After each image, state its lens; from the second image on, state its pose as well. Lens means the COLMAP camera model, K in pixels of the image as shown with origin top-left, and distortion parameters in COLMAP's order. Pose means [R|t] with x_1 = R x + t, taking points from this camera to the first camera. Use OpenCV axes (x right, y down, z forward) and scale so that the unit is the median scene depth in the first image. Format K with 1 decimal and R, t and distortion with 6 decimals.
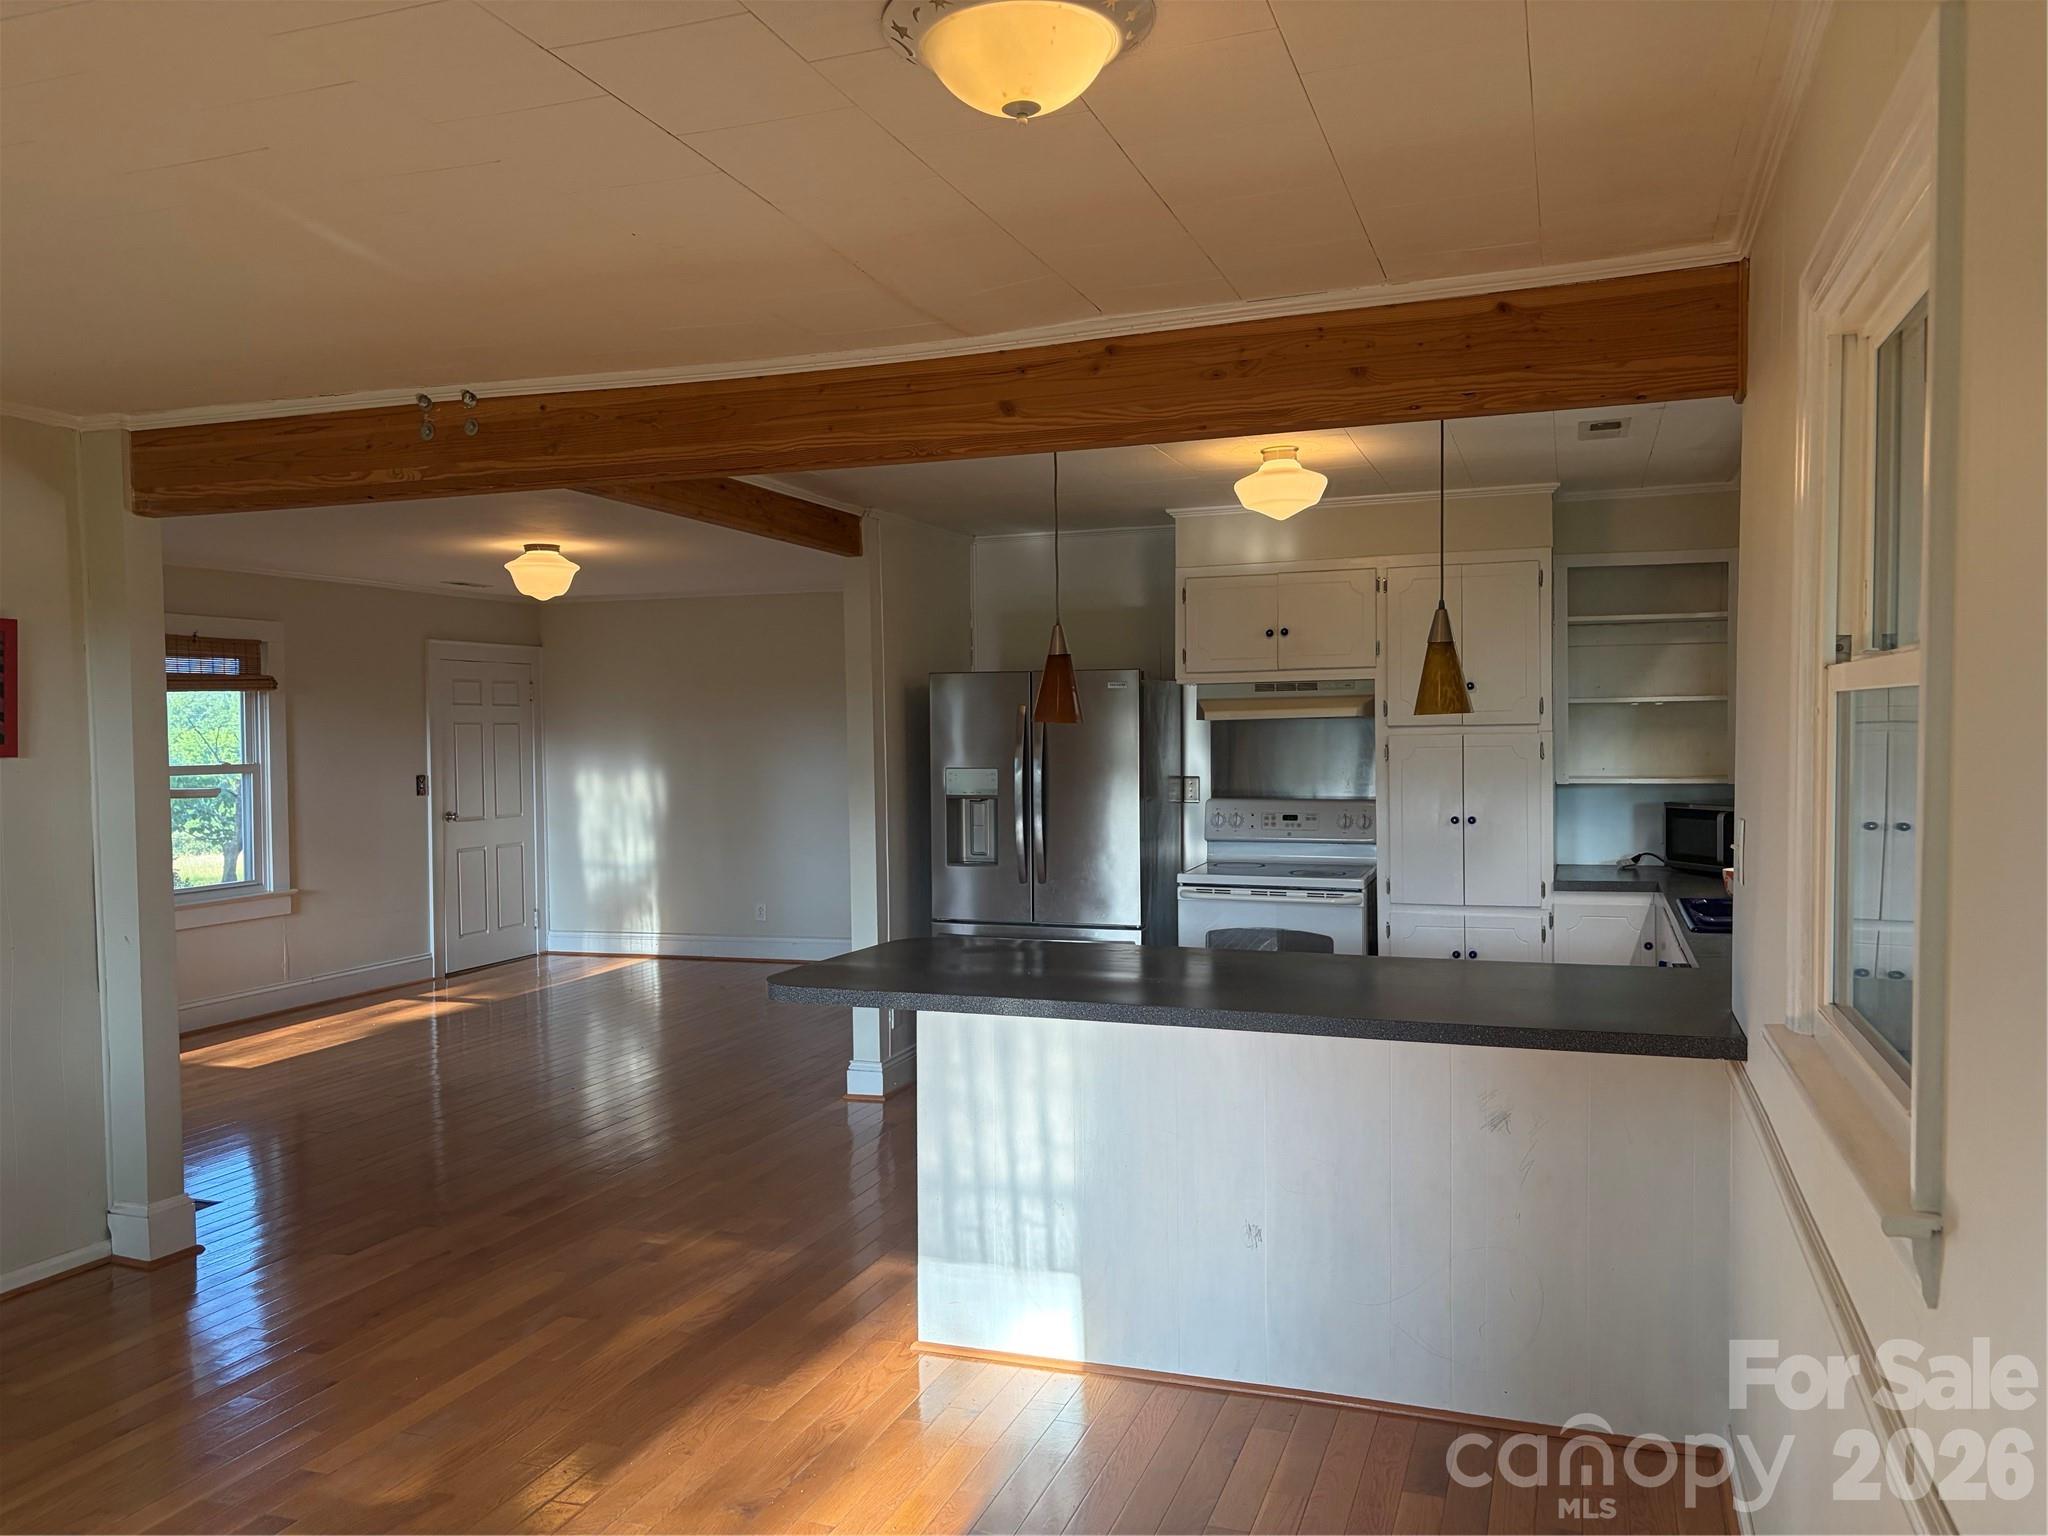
lens RADIAL K [[1541.6, 0, 1034.2], [0, 1541.6, 763.9], [0, 0, 1]] dist [0.039355, -0.012290]
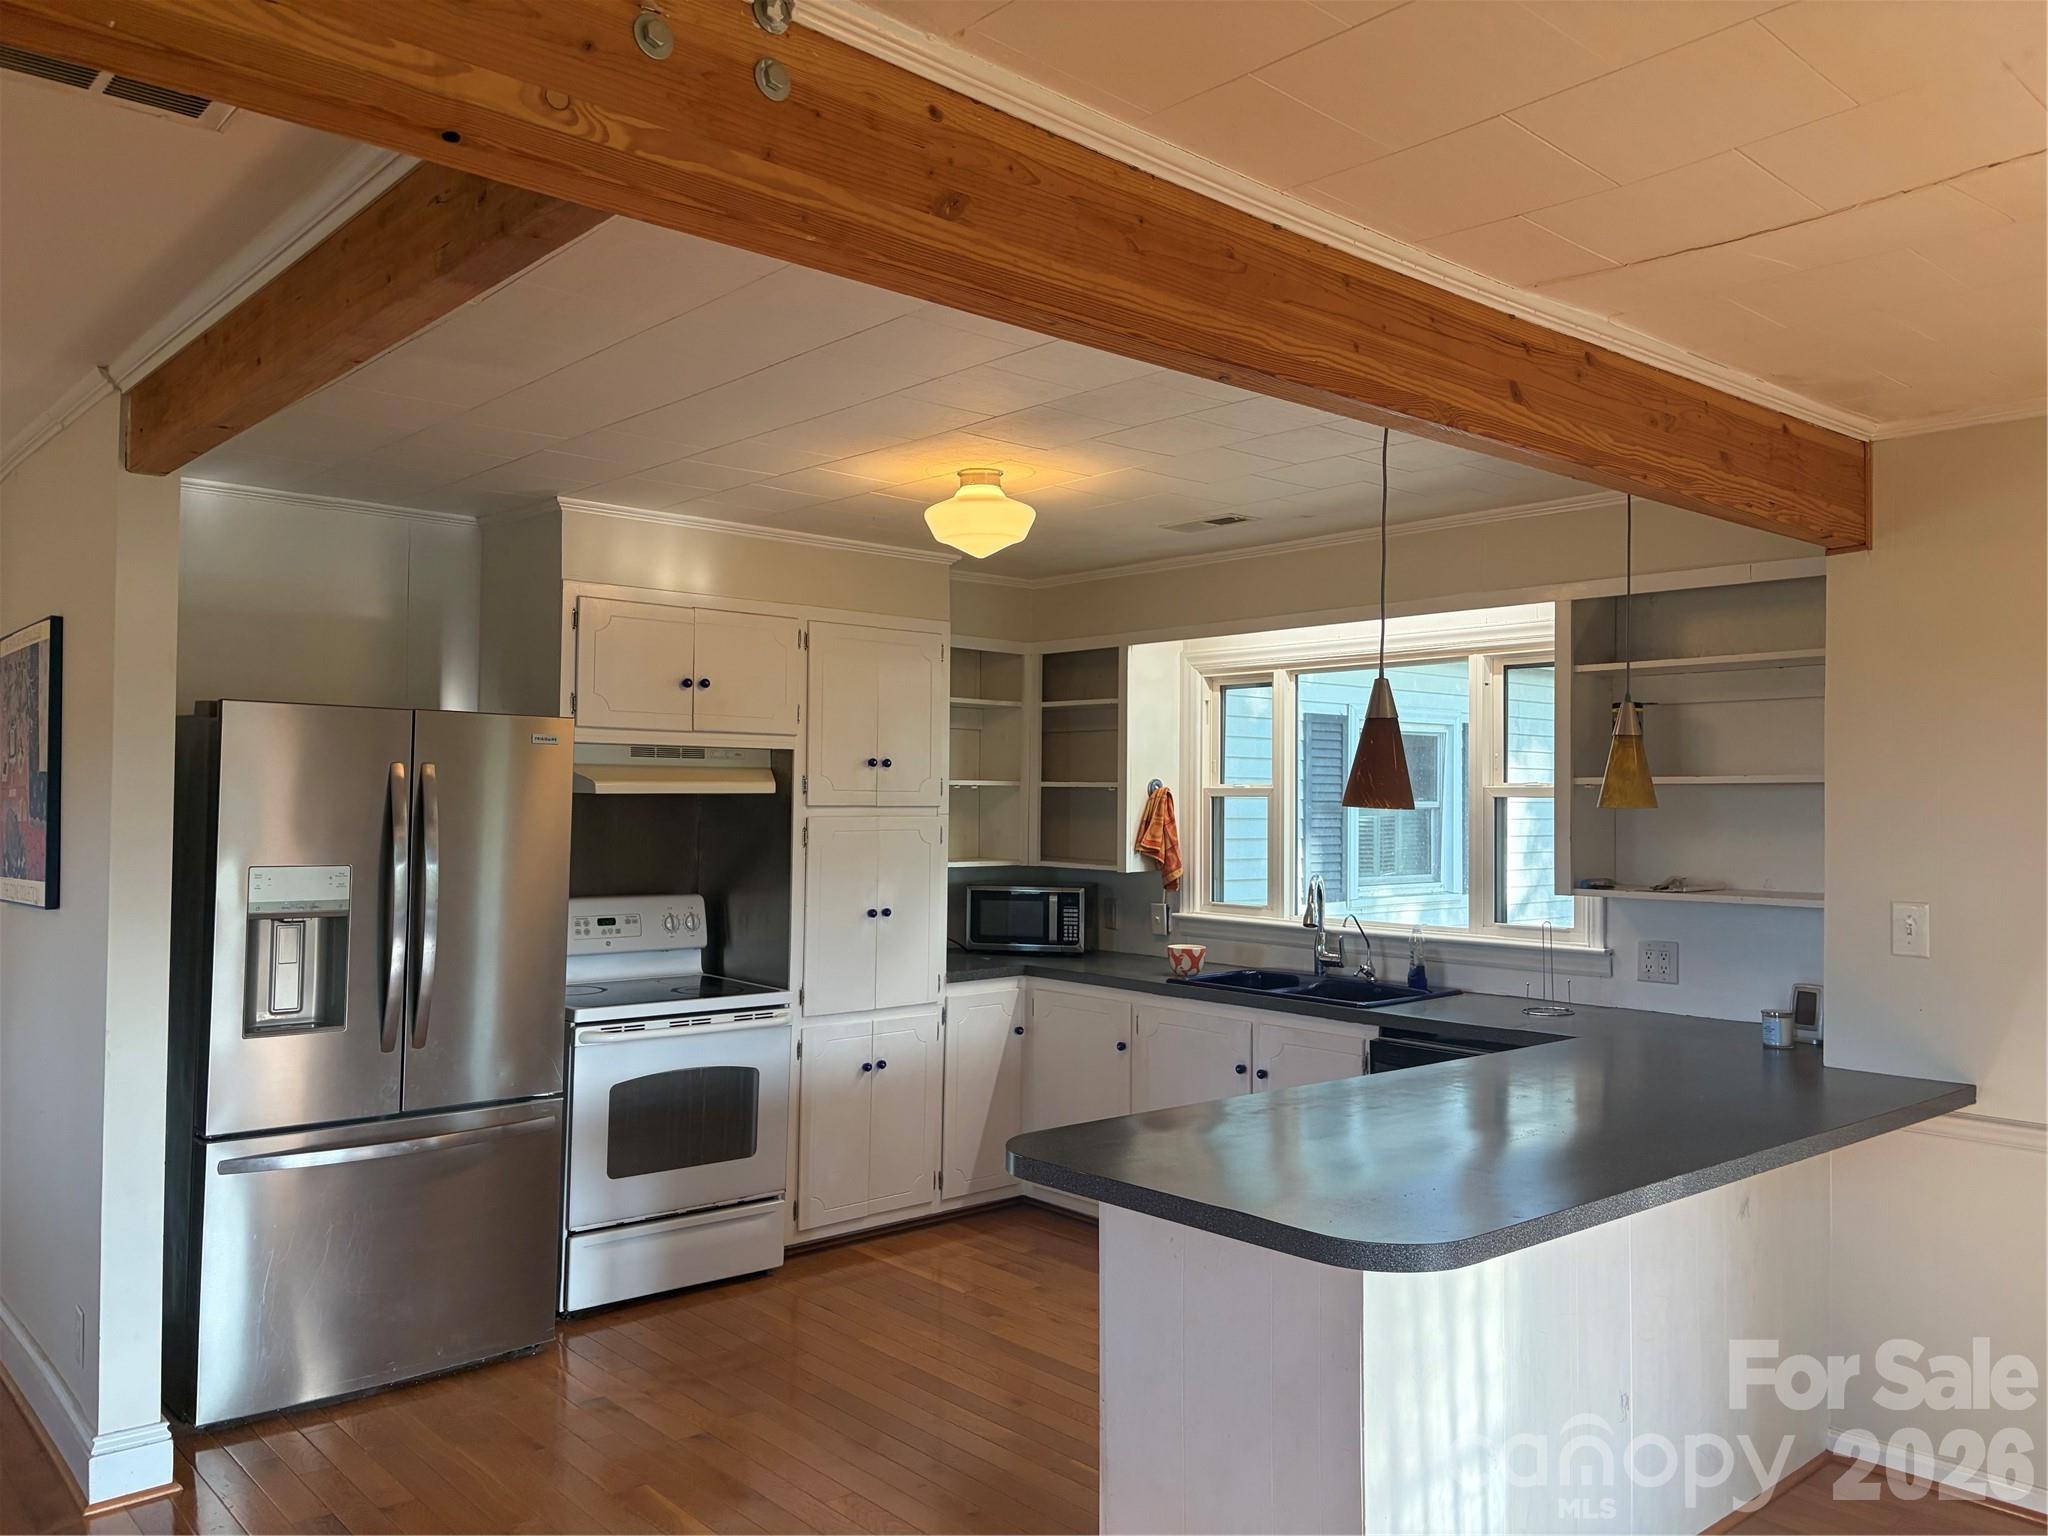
lens RADIAL K [[1541.6, 0, 1028.8], [0, 1541.6, 768.9], [0, 0, 1]] dist [0.039355, -0.012290]
pose [[0.479238, 0.032197, 0.877094, -0.651068], [0.003492, 0.999249, -0.038589, -0.016720], [-0.877678, 0.021556, 0.478765, 0.708037]]
